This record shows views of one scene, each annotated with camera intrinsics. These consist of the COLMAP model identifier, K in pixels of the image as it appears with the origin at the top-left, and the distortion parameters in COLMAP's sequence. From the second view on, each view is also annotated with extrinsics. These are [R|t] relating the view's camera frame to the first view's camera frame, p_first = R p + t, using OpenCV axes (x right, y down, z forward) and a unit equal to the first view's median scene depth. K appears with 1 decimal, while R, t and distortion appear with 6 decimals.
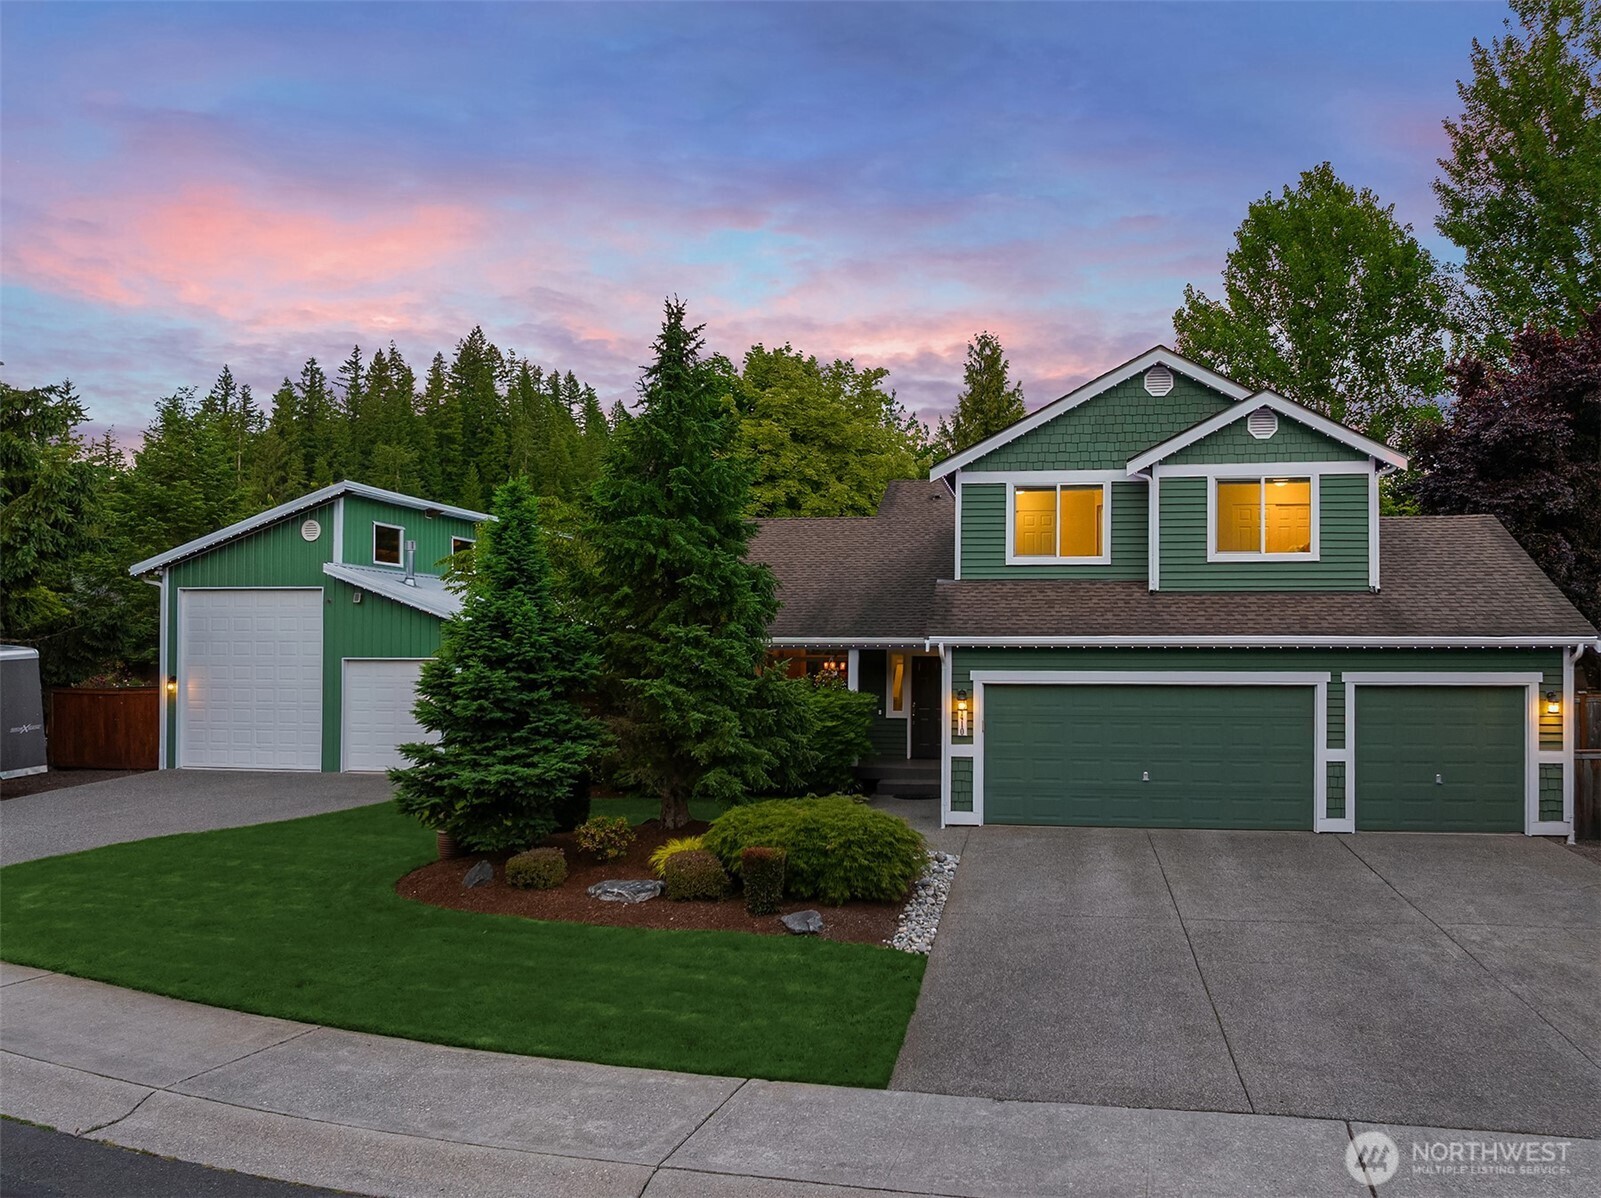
lens RADIAL K [[1356.1, 0, 806.7], [0, 1356.1, 589.7], [0, 0, 1]] dist [-0.036465, -0.018774]
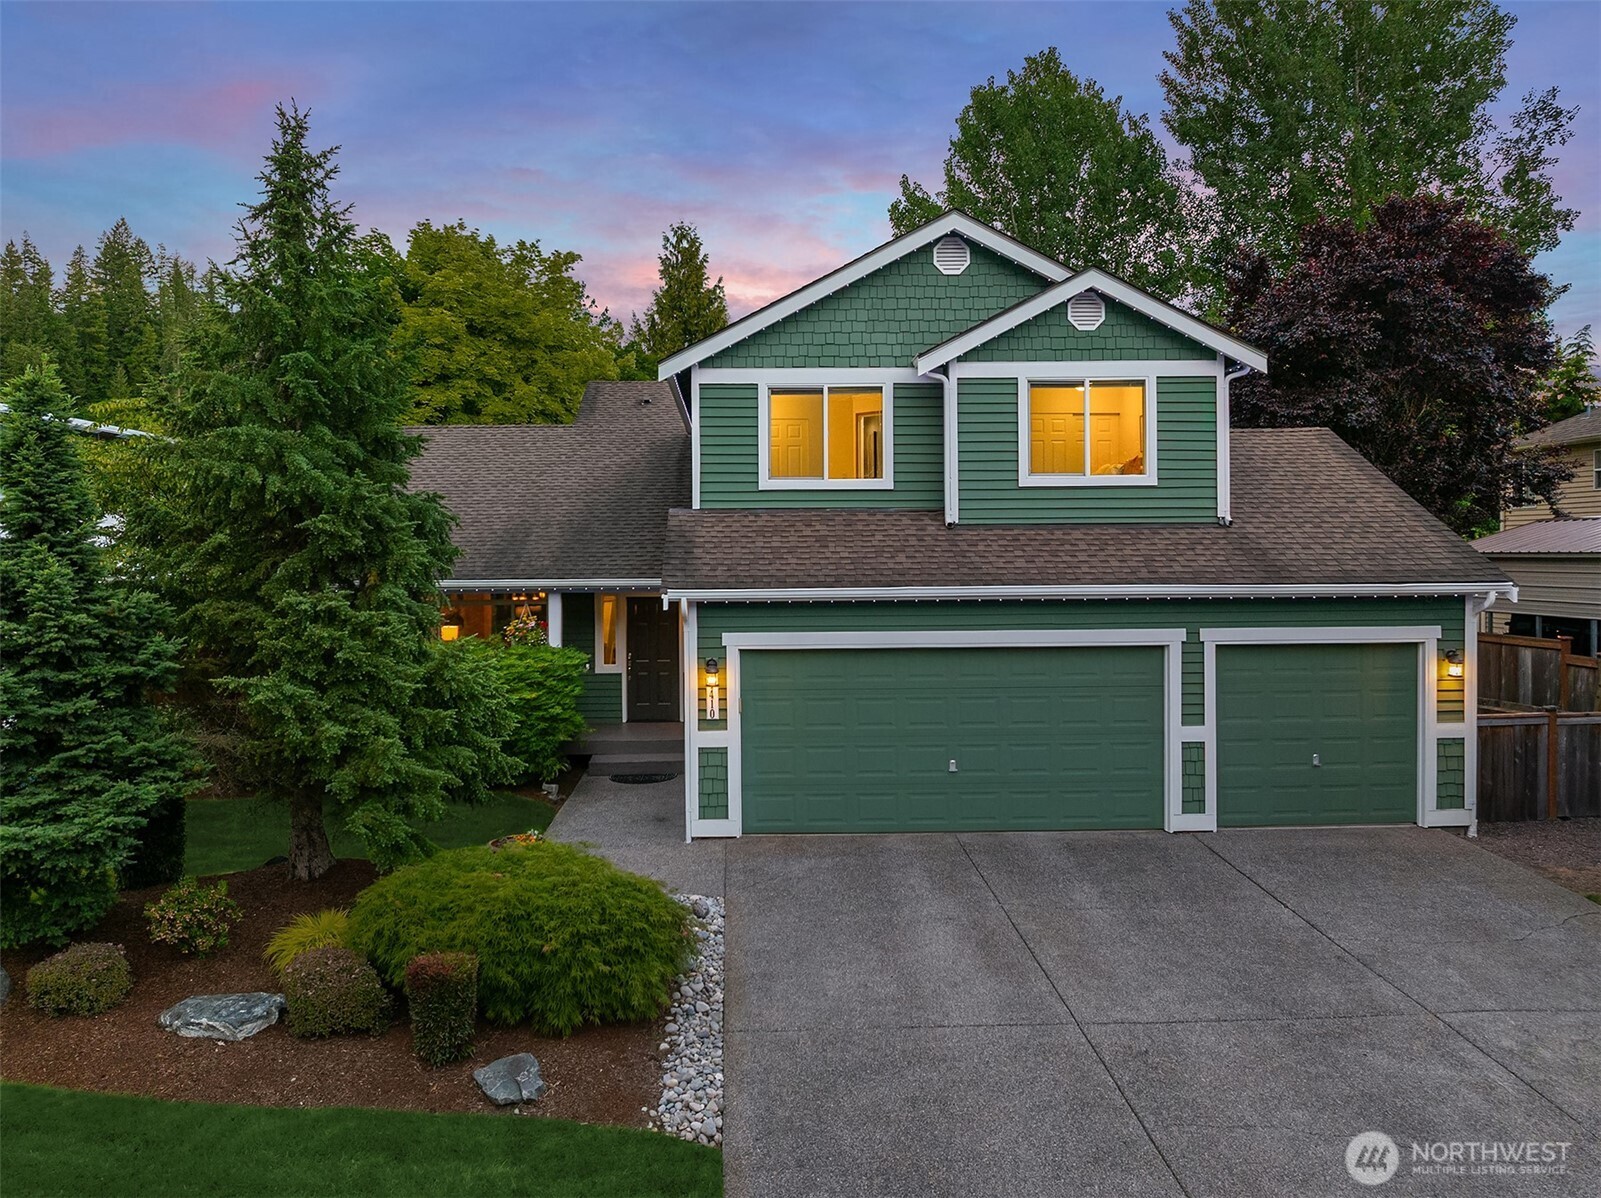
lens RADIAL K [[1356.1, 0, 834.5], [0, 1356.1, 568.2], [0, 0, 1]] dist [-0.036465, -0.018774]
pose [[0.968314, -0.020444, 0.248896, -0.005567], [0.007137, 0.998502, 0.054248, -0.017613], [-0.249632, -0.050753, 0.967010, 0.274476]]
